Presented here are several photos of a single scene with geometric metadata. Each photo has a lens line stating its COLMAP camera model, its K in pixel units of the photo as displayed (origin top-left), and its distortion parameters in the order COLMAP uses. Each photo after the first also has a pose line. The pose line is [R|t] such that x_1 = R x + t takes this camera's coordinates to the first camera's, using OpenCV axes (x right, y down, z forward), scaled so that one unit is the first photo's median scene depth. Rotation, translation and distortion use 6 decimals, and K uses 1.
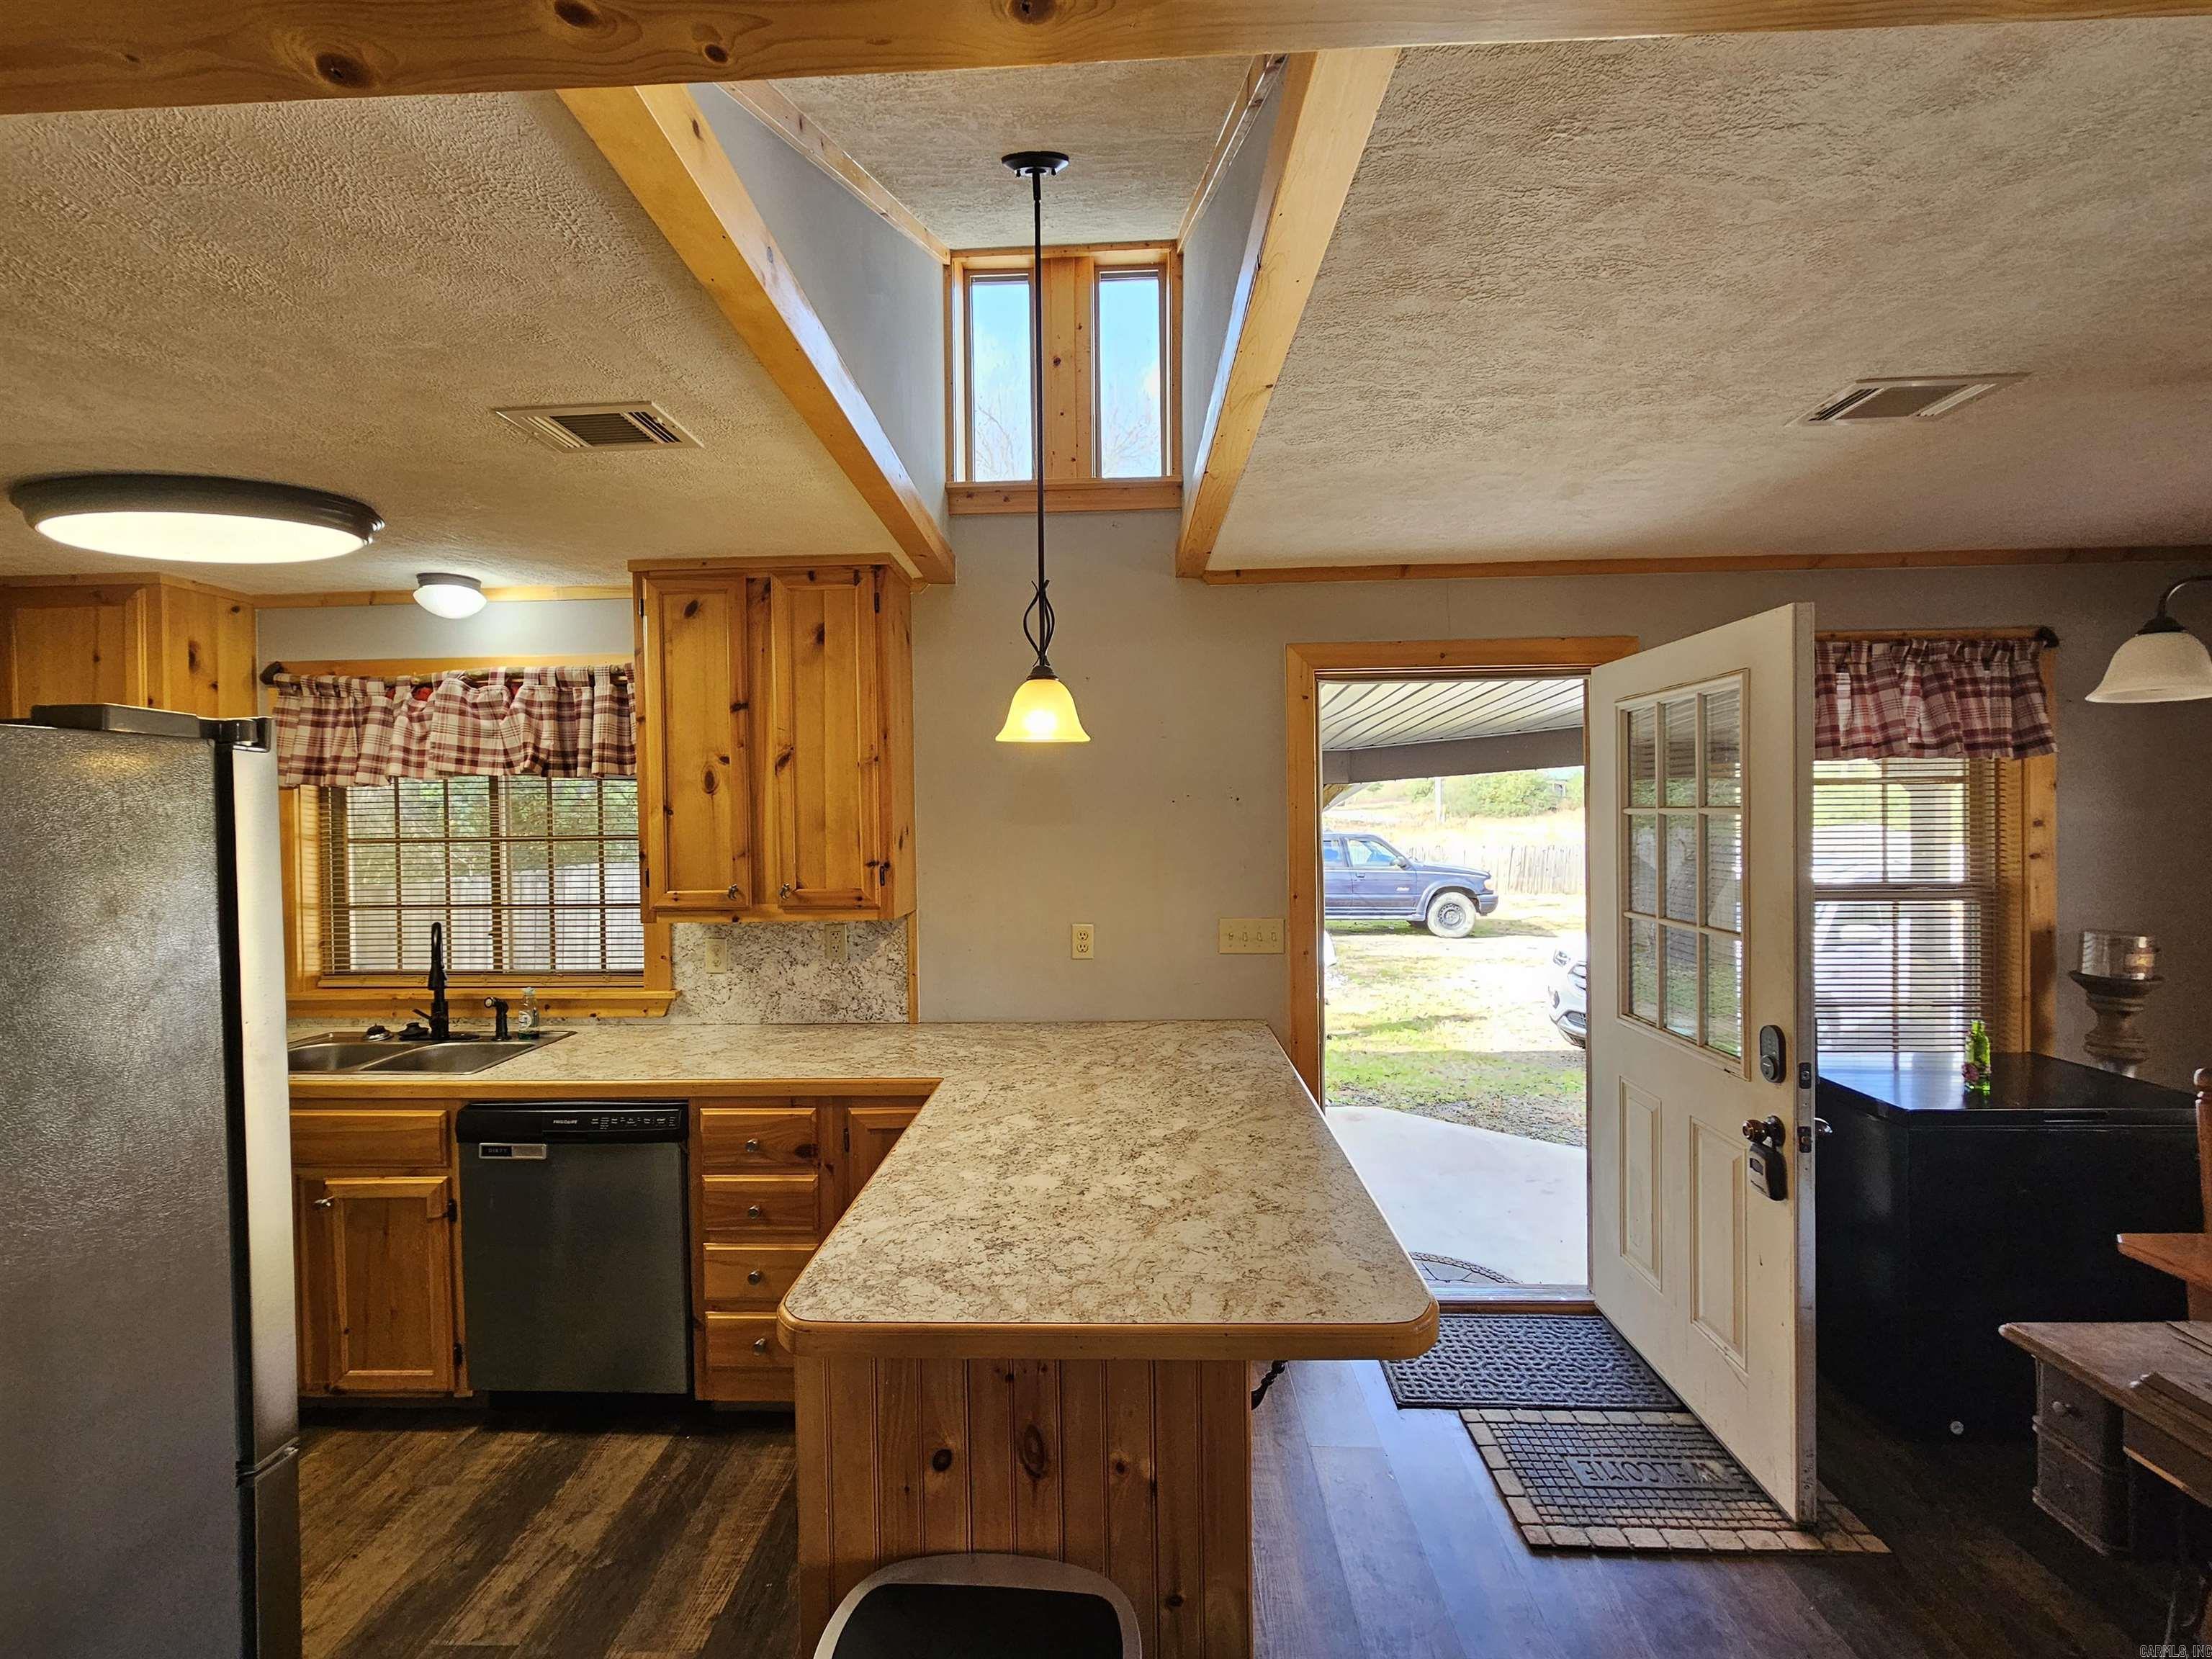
lens RADIAL K [[910.0, 0, 1096.9], [0, 910.0, 823.4], [0, 0, 1]] dist [-0.001808, 0.000562]
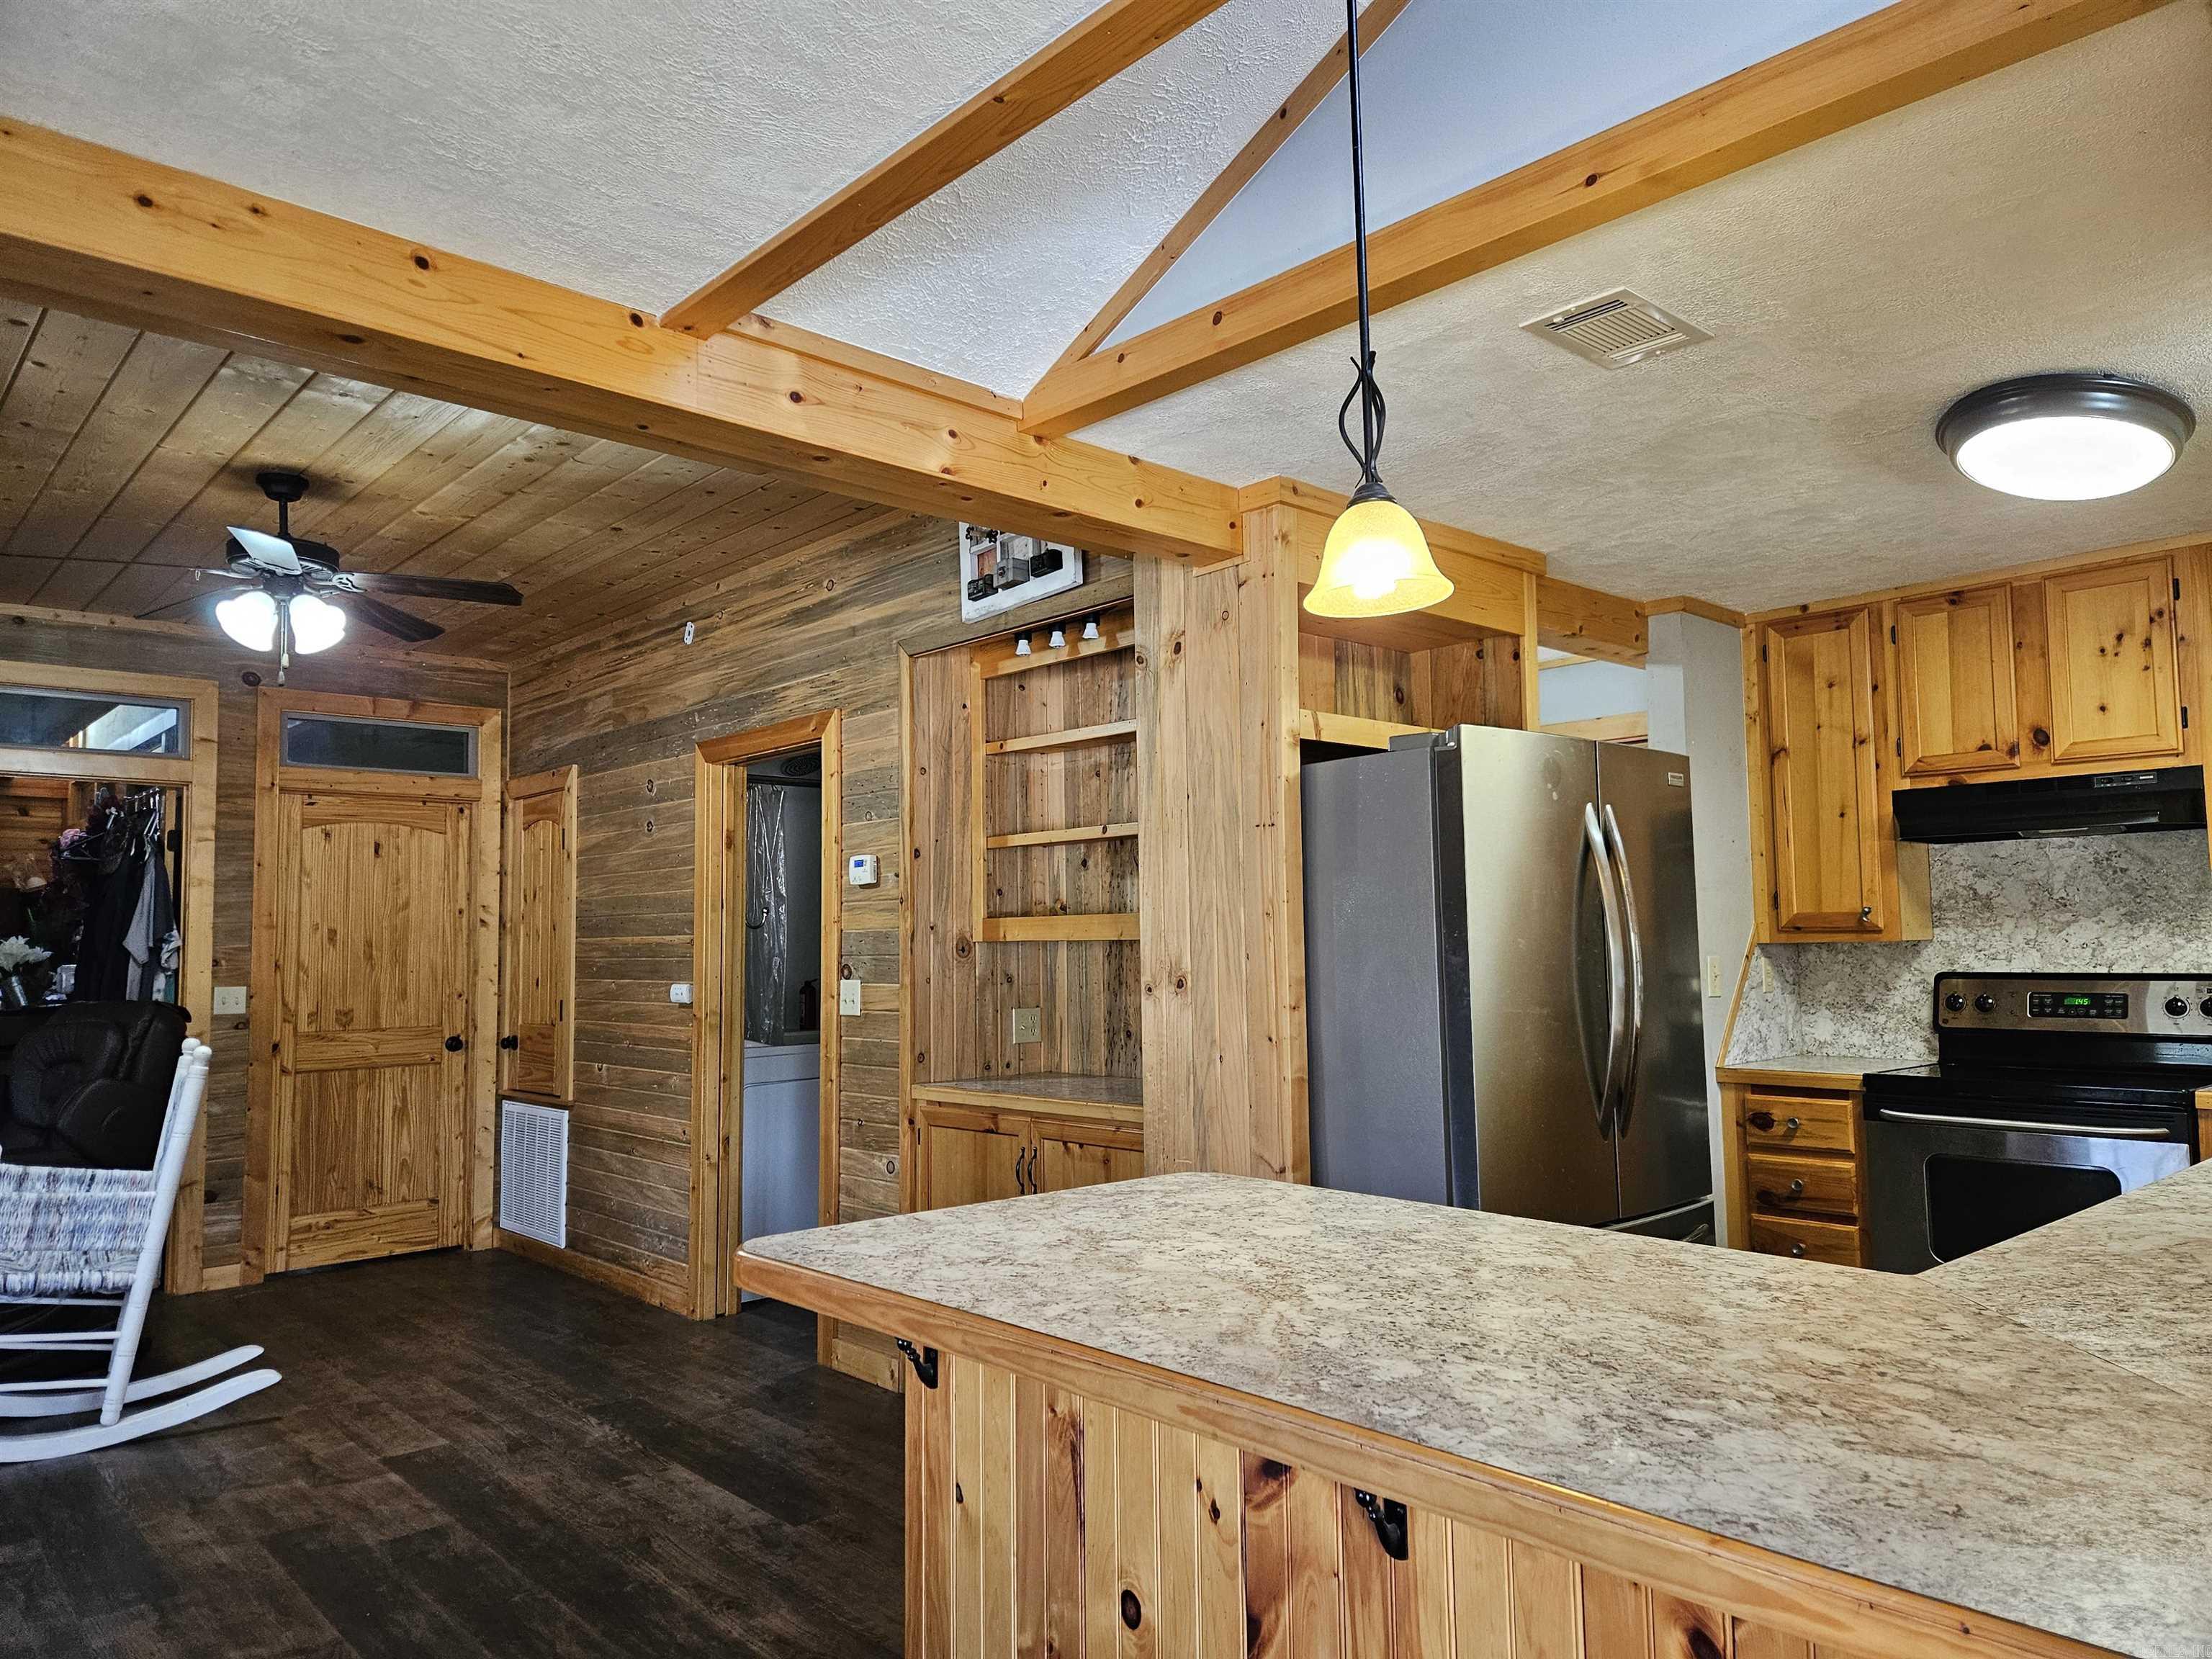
lens RADIAL K [[1474.4, 0, 1106.2], [0, 1474.4, 839.1], [0, 0, 1]] dist [0.081745, -0.067466]
pose [[-0.711769, -0.026627, -0.701909, 0.503368], [0.016518, 0.998370, -0.054623, 0.081272], [0.702220, -0.050473, -0.710169, 1.004501]]
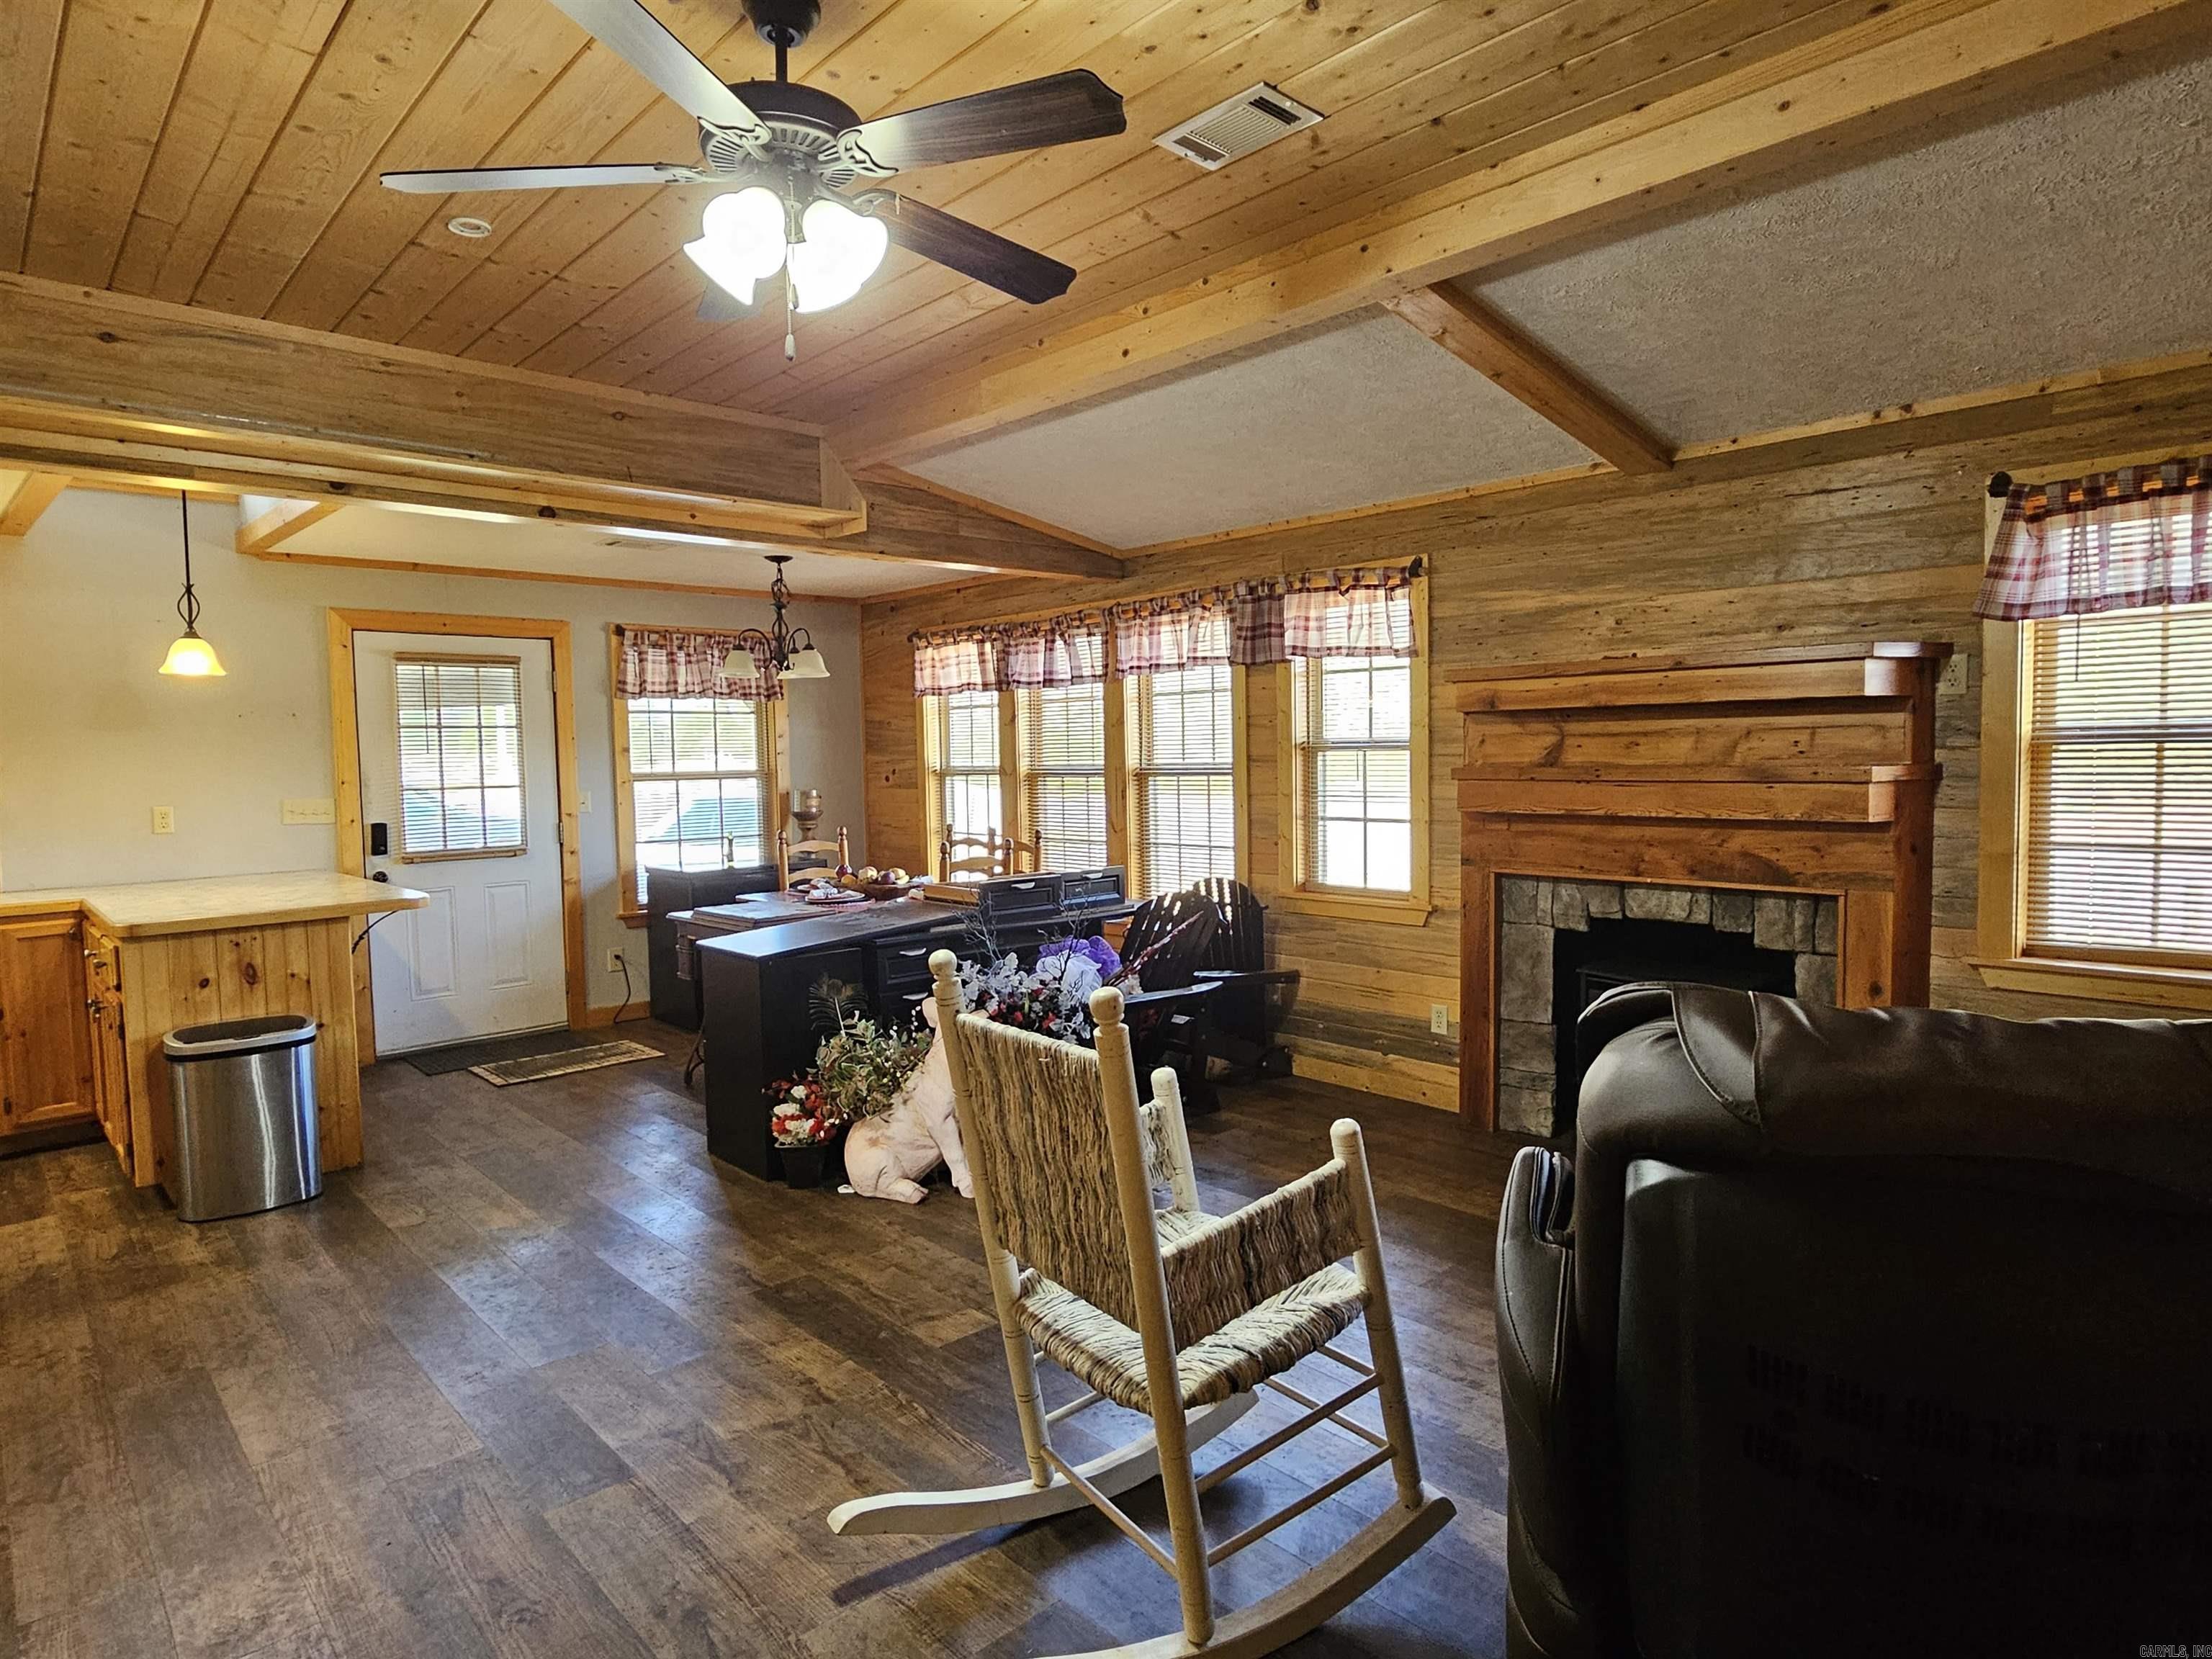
lens RADIAL K [[1237.2, 0, 1091.7], [0, 1237.2, 822.9], [0, 0, 1]] dist [-0.006582, 0.003219]
pose [[0.699173, -0.040553, 0.713801, -0.356467], [0.017704, 0.999066, 0.039418, 0.087016], [-0.714733, -0.014923, 0.699238, -1.234631]]
